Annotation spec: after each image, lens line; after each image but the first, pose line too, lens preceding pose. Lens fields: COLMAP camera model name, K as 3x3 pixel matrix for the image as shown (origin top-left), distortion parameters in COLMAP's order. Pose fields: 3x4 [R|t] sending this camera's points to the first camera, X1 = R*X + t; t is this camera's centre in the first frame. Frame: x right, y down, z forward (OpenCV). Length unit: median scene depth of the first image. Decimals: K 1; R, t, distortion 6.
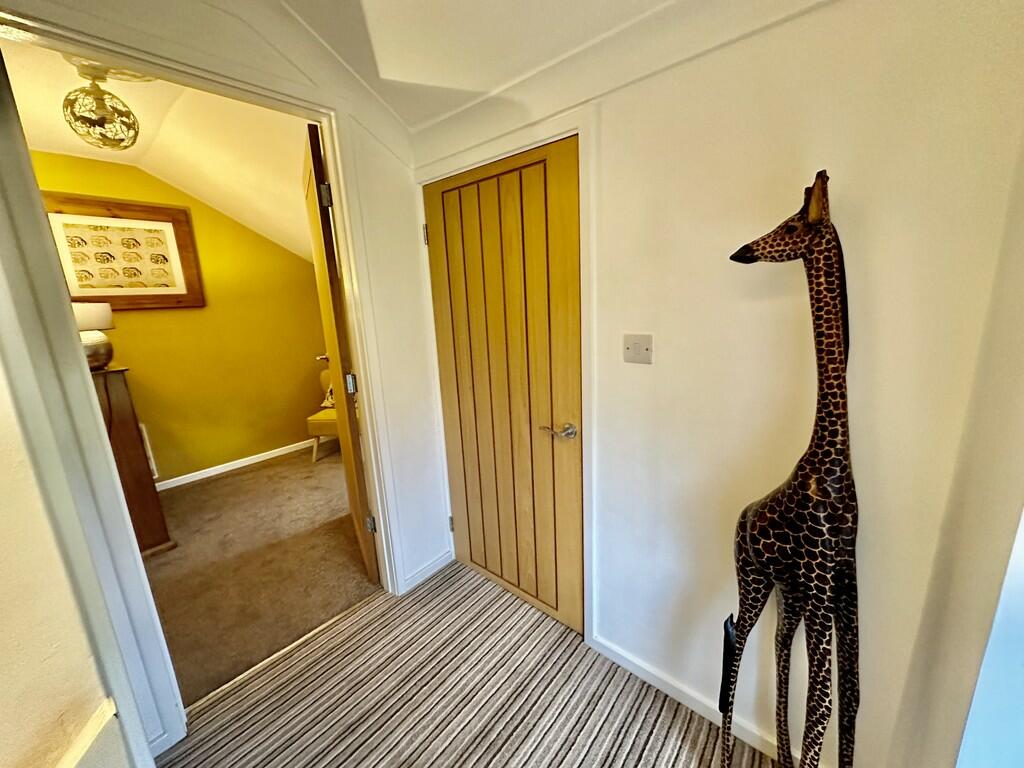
lens RADIAL K [[406.5, 0, 512.2], [0, 406.5, 387.0], [0, 0, 1]] dist [-0.001339, 0.000473]
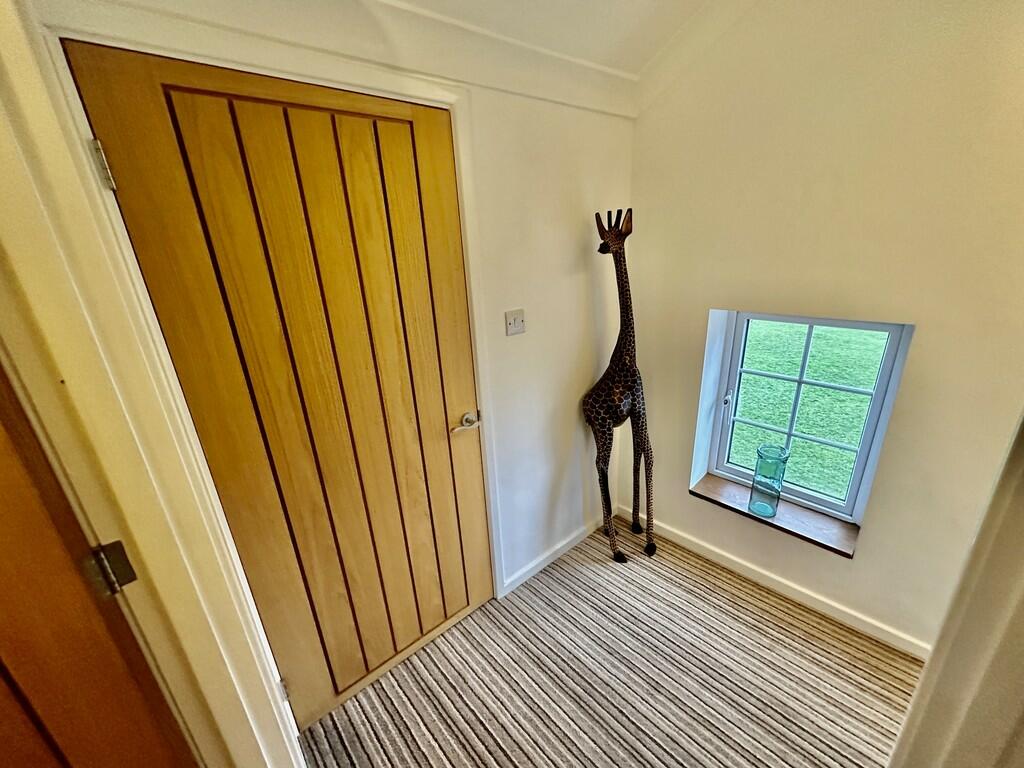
lens RADIAL K [[406.5, 0, 509.6], [0, 406.5, 388.8], [0, 0, 1]] dist [-0.001339, 0.000473]
pose [[0.147147, -0.296909, 0.943500, -0.757929], [0.265957, 0.930631, 0.251381, -0.187133], [-0.952688, 0.213940, 0.215905, 0.676644]]
